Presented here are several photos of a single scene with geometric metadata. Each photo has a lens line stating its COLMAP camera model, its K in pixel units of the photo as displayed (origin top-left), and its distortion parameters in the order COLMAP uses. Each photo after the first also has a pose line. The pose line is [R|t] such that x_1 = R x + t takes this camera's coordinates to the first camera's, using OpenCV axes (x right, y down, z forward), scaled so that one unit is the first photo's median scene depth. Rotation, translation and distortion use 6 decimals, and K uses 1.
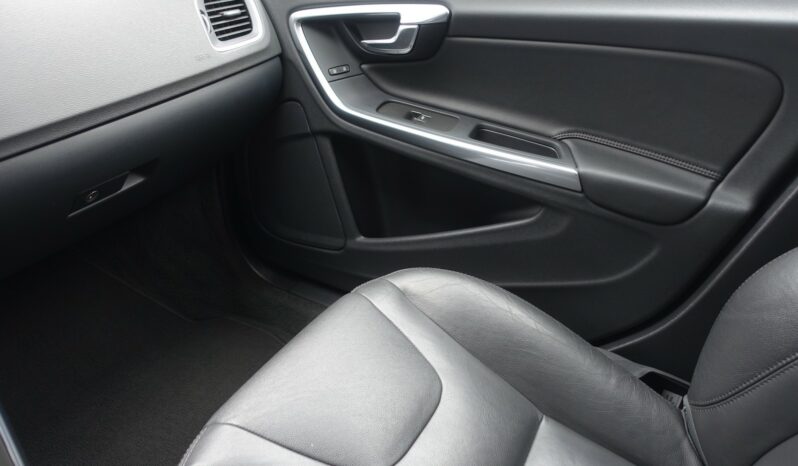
lens RADIAL K [[551.5, 0, 402.3], [0, 551.5, 236.5], [0, 0, 1]] dist [-0.001162, 0.000470]
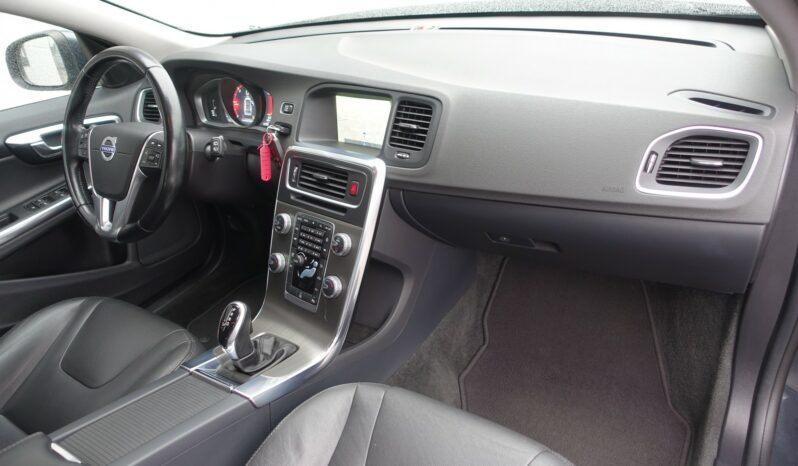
lens RADIAL K [[571.2, 0, 402.0], [0, 571.2, 231.9], [0, 0, 1]] dist [0.000405, 0.007015]
pose [[-0.098052, 0.462869, -0.880987, 0.636019], [-0.395692, 0.794136, 0.461277, -0.547894], [0.913134, 0.393829, 0.105287, 0.474210]]
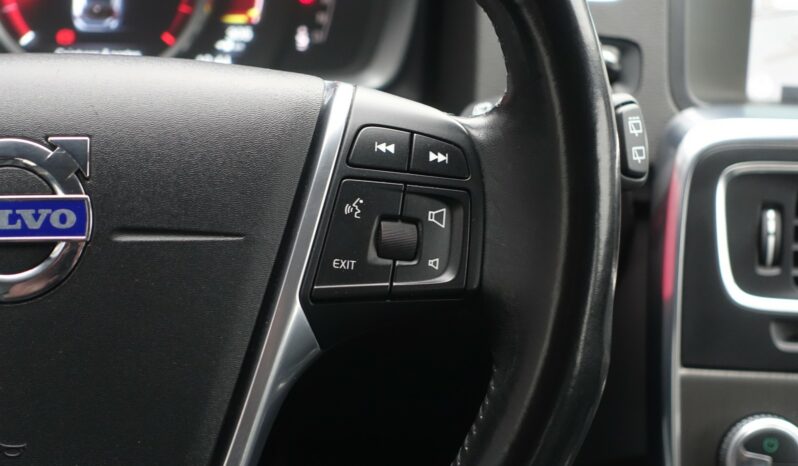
lens RADIAL K [[1505.8, 0, 383.6], [0, 1505.8, 207.9], [0, 0, 1]] dist [-0.120442, 0.000000]
pose [[0.549112, 0.329795, -0.767927, -0.105961], [-0.447994, 0.891838, 0.062669, 0.112311], [0.705534, 0.309614, 0.637465, -0.368914]]
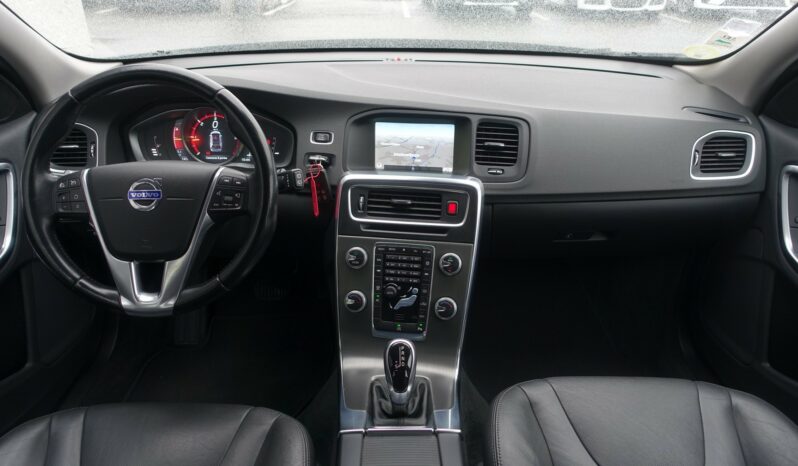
lens RADIAL K [[571.2, 0, 403.4], [0, 571.2, 230.1], [0, 0, 1]] dist [0.000405, 0.007015]
pose [[0.474399, 0.366247, -0.800505, 0.491634], [-0.443602, 0.884907, 0.141973, -0.092244], [0.760370, 0.287754, 0.582267, -0.345568]]
